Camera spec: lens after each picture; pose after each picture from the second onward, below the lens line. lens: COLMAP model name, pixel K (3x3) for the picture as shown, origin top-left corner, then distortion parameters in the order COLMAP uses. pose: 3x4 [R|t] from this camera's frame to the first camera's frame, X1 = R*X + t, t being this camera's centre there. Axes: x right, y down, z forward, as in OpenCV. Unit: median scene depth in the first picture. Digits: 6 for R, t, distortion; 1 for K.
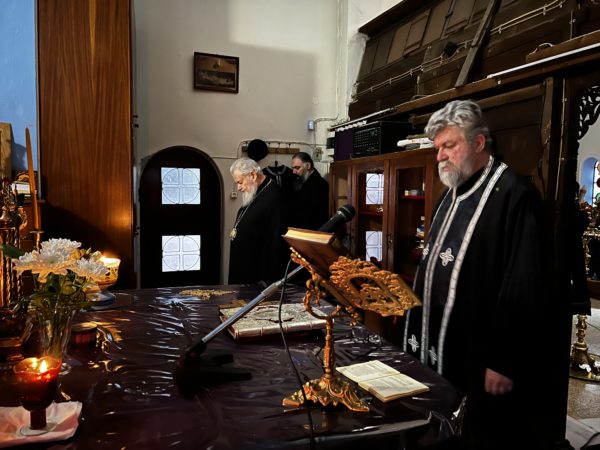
lens RADIAL K [[435.2, 0, 301.3], [0, 435.2, 226.3], [0, 0, 1]] dist [0.053379, -0.055765]
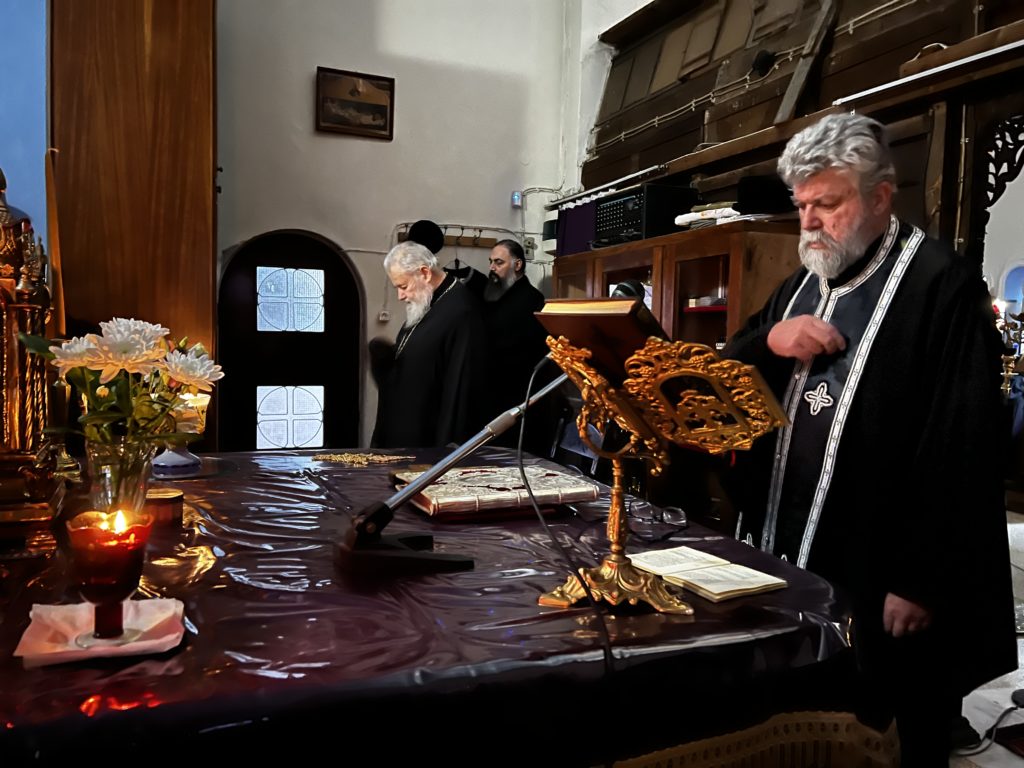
lens RADIAL K [[742.7, 0, 514.1], [0, 742.7, 383.8], [0, 0, 1]] dist [0.053379, -0.055765]
pose [[0.999166, 0.007515, 0.040135, -0.039004], [-0.007286, 0.999956, -0.005832, 0.042629], [-0.040178, 0.005535, 0.999177, 0.012301]]
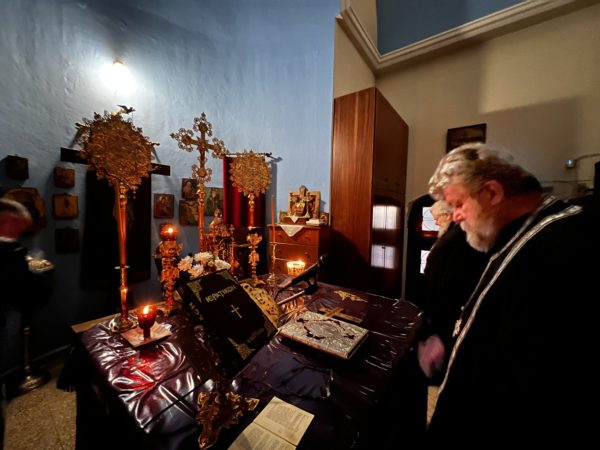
lens RADIAL K [[238.0, 0, 301.4], [0, 238.0, 219.4], [0, 0, 1]] dist [0.001498, 0.000182]
pose [[0.548676, 0.022797, -0.835724, 0.300370], [-0.078579, 0.996609, -0.024403, -0.064806], [0.832334, 0.079059, 0.548607, 0.311157]]
